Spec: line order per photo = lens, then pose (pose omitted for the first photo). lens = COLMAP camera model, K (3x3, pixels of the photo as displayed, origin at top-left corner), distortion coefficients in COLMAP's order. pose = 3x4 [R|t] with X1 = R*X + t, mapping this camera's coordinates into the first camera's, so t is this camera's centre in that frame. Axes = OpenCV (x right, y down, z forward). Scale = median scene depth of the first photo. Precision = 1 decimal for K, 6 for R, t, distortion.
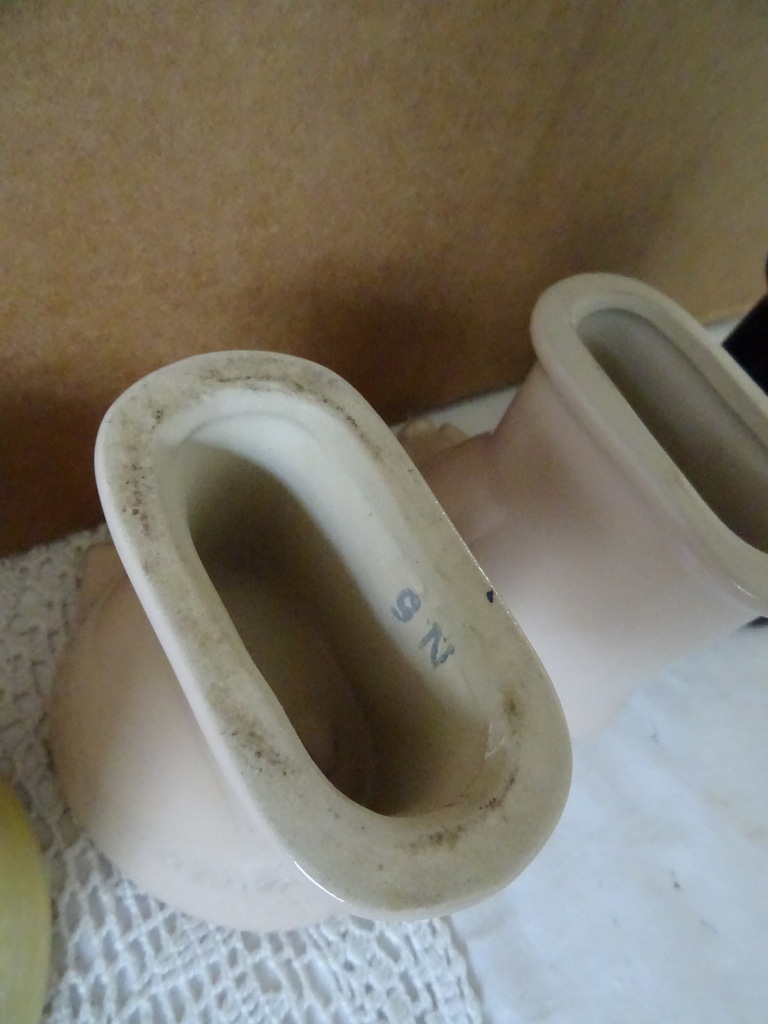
lens RADIAL K [[724.2, 0, 390.1], [0, 724.2, 513.7], [0, 0, 1]] dist [-0.001259, -0.023708]
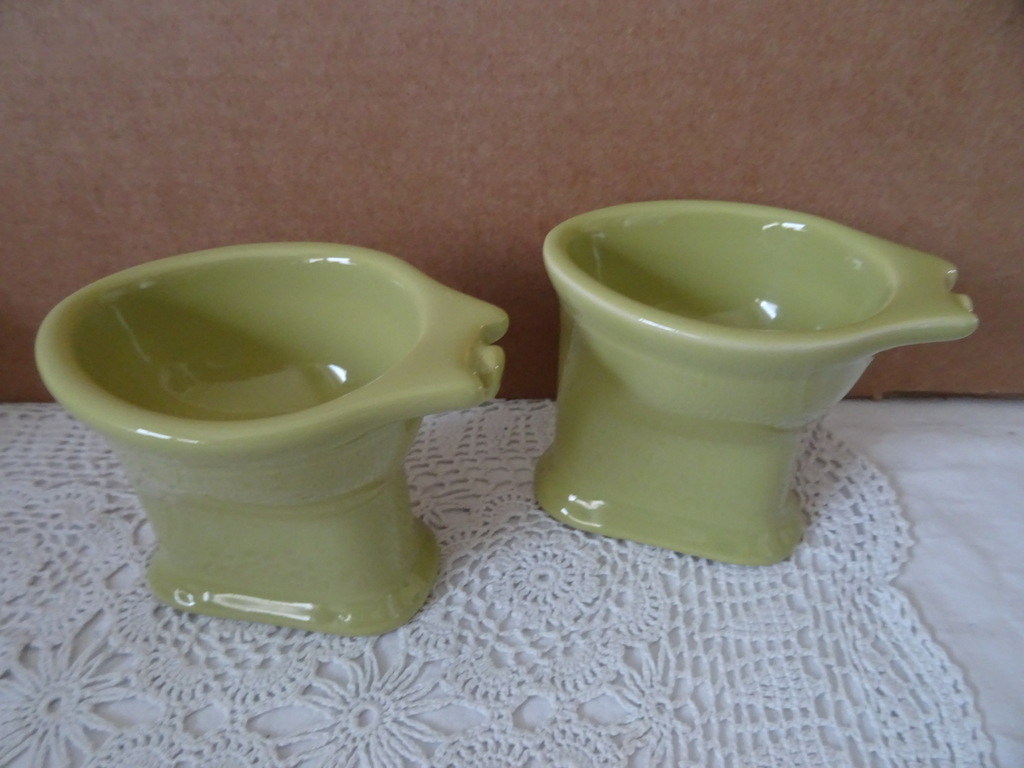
lens RADIAL K [[724.2, 0, 515.5], [0, 724.2, 386.9], [0, 0, 1]] dist [-0.001259, -0.023708]
pose [[0.799253, 0.125554, -0.587734, 0.102704], [-0.345299, 0.896346, -0.278088, 0.742710], [0.491898, 0.425206, 0.759760, -0.445142]]
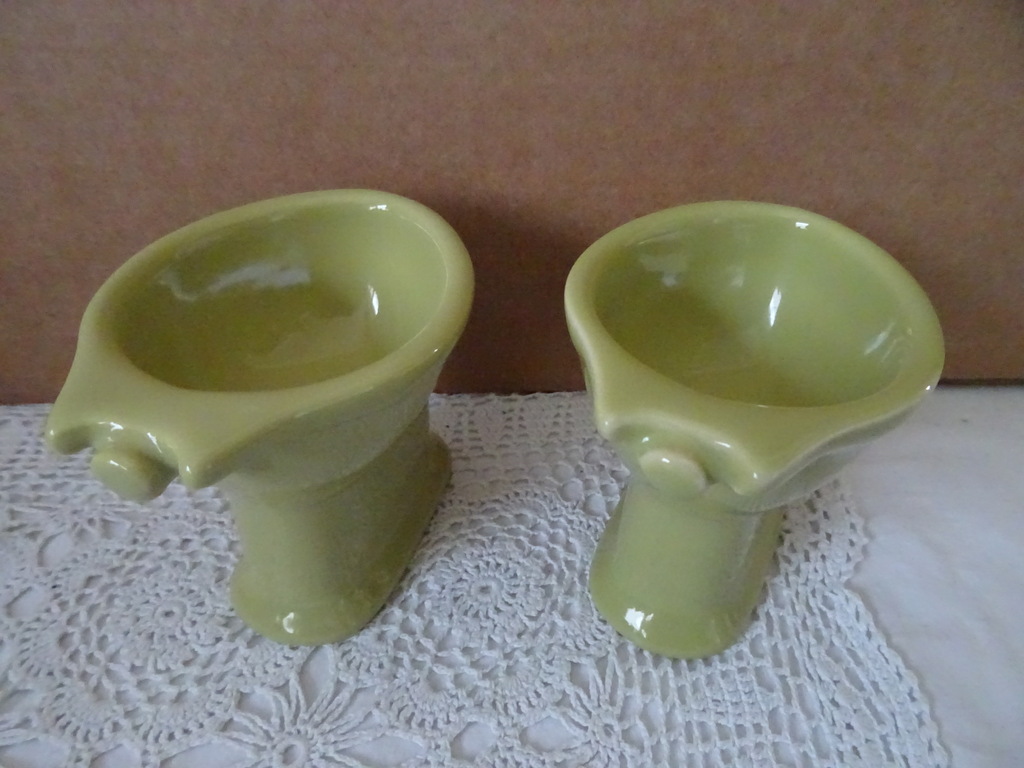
lens RADIAL K [[724.2, 0, 518.0], [0, 724.2, 386.9], [0, 0, 1]] dist [-0.001259, -0.023708]
pose [[0.833364, 0.132508, -0.536606, 0.075133], [-0.315327, 0.911328, -0.264671, 0.655592], [0.453953, 0.389774, 0.801251, -0.367432]]
